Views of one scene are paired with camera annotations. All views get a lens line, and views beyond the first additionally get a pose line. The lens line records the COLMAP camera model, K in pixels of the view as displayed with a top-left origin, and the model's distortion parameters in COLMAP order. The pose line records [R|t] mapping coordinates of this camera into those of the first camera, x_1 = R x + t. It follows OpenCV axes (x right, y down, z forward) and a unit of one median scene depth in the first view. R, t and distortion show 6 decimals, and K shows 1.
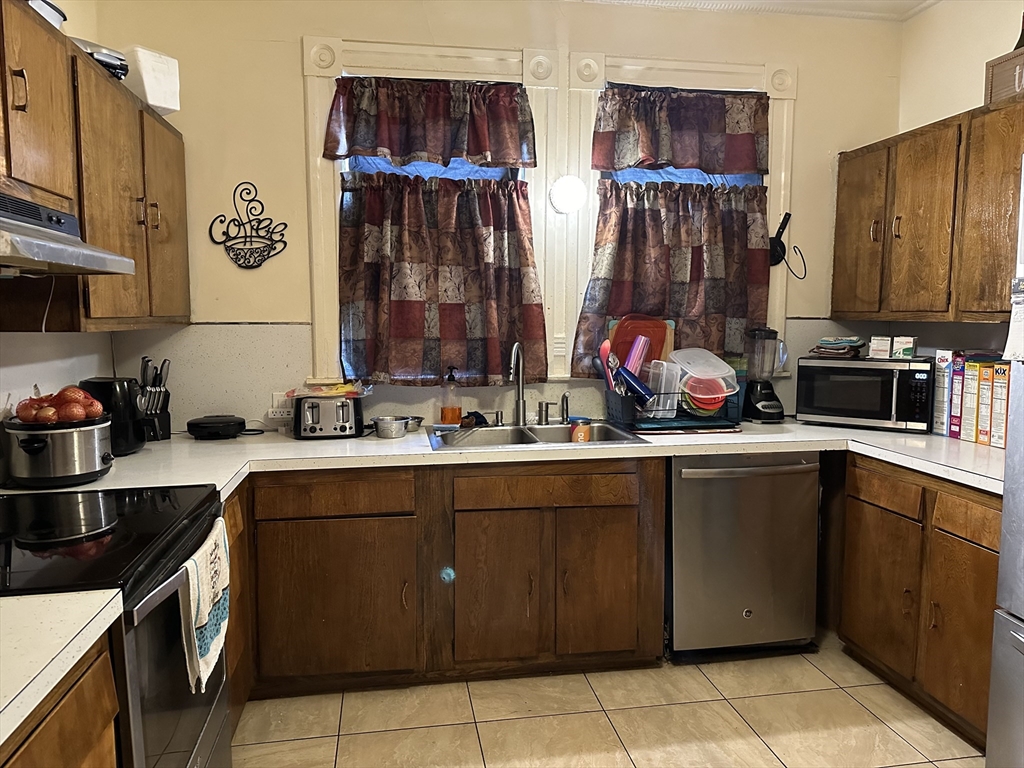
lens RADIAL K [[726.7, 0, 510.3], [0, 726.7, 383.7], [0, 0, 1]] dist [0.145233, -0.199113]
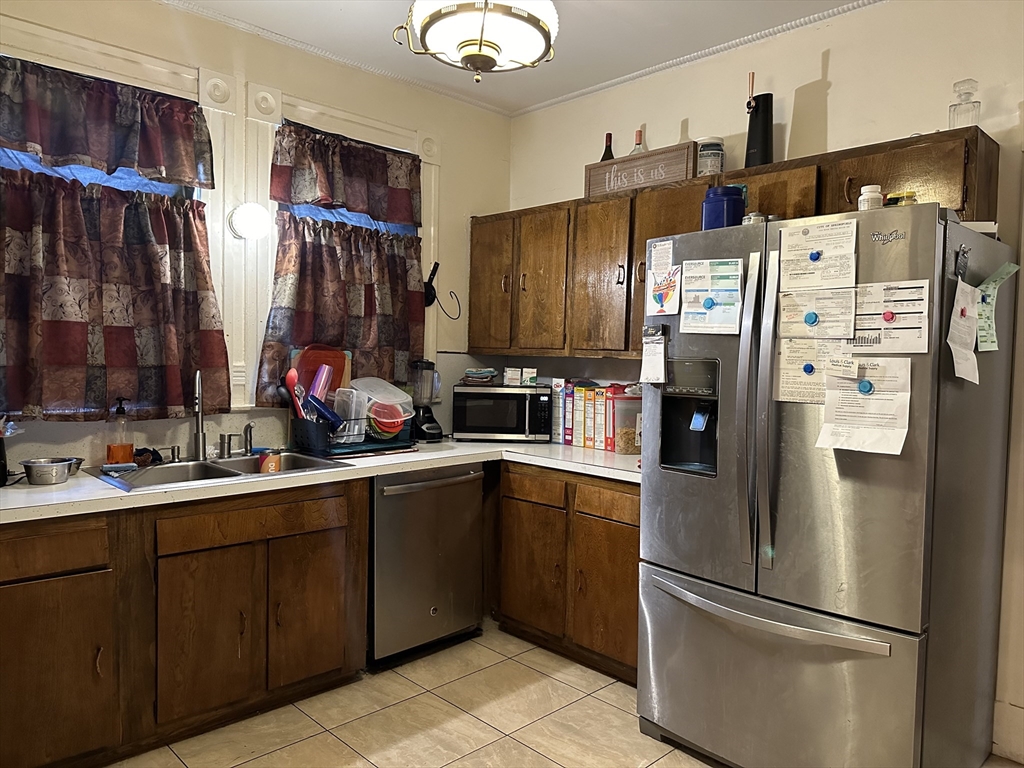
lens RADIAL K [[726.7, 0, 510.3], [0, 726.7, 383.7], [0, 0, 1]] dist [0.145233, -0.199113]
pose [[0.825496, -0.006844, 0.564366, -0.199705], [0.033445, 0.998763, -0.036808, 0.008275], [-0.563416, 0.049260, 0.824704, -0.006894]]
